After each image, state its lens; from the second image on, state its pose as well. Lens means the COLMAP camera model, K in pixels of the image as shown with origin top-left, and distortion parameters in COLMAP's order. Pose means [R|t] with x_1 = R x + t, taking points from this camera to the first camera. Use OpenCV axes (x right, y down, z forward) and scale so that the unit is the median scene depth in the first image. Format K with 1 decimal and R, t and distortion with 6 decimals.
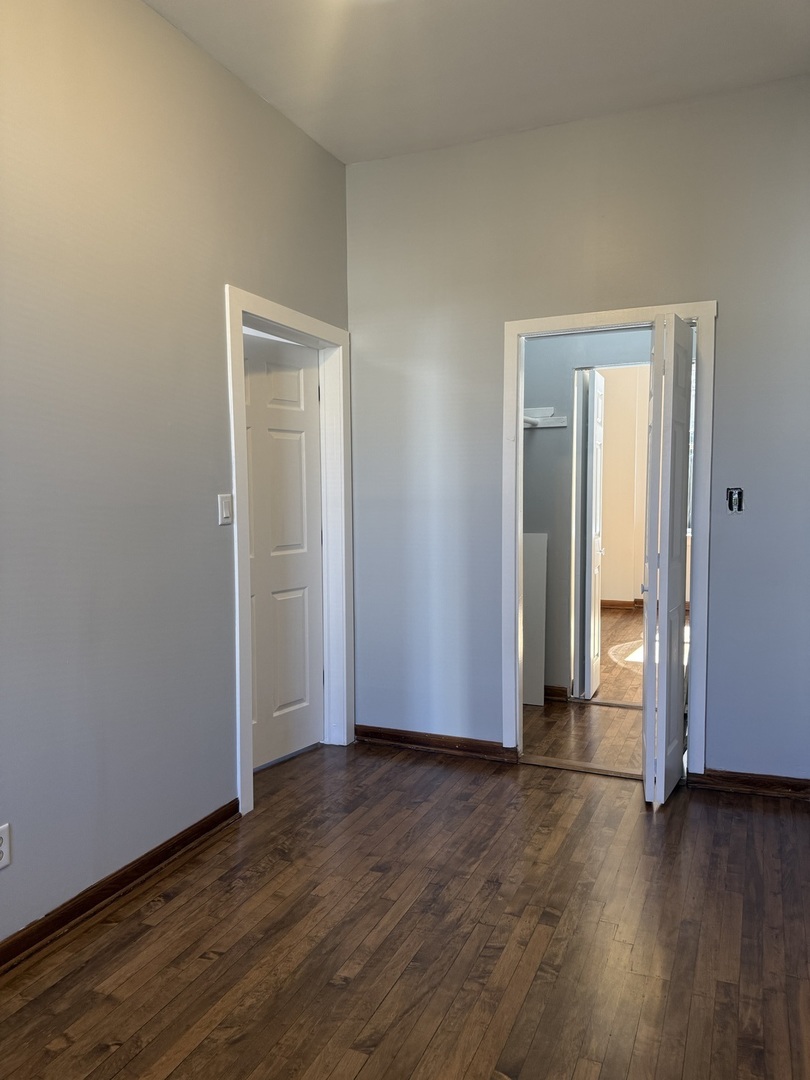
lens RADIAL K [[765.0, 0, 411.9], [0, 765.0, 539.8], [0, 0, 1]] dist [0.074752, -0.076400]
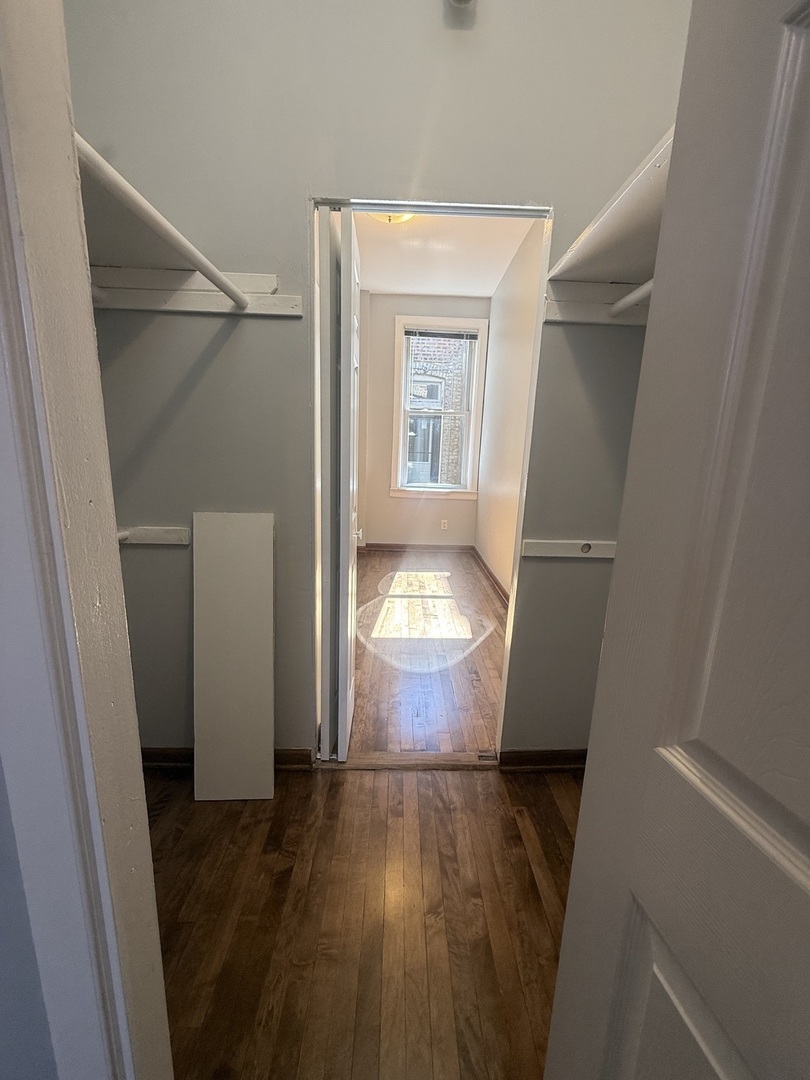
lens RADIAL K [[430.3, 0, 405.0], [0, 430.3, 540.0], [0, 0, 1]] dist [0.000932, 0.000598]
pose [[0.916374, -0.045538, 0.397725, 0.139440], [-0.014450, 0.989099, 0.146543, -0.037611], [-0.400063, -0.140035, 0.905726, 0.670944]]
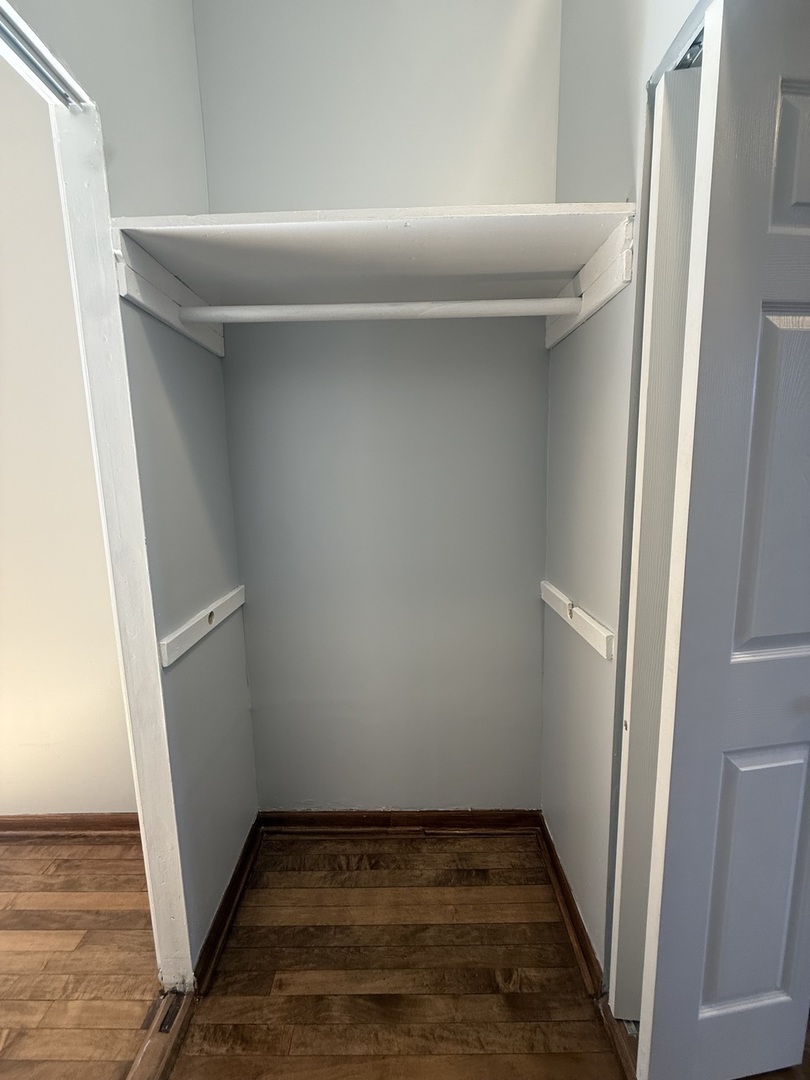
lens RADIAL K [[430.3, 0, 405.0], [0, 430.3, 540.0], [0, 0, 1]] dist [0.000932, 0.000598]
pose [[-0.379614, -0.127487, 0.916319, 0.126634], [0.084315, 0.981570, 0.171495, -0.063770], [-0.921295, 0.142361, -0.361869, 0.890714]]
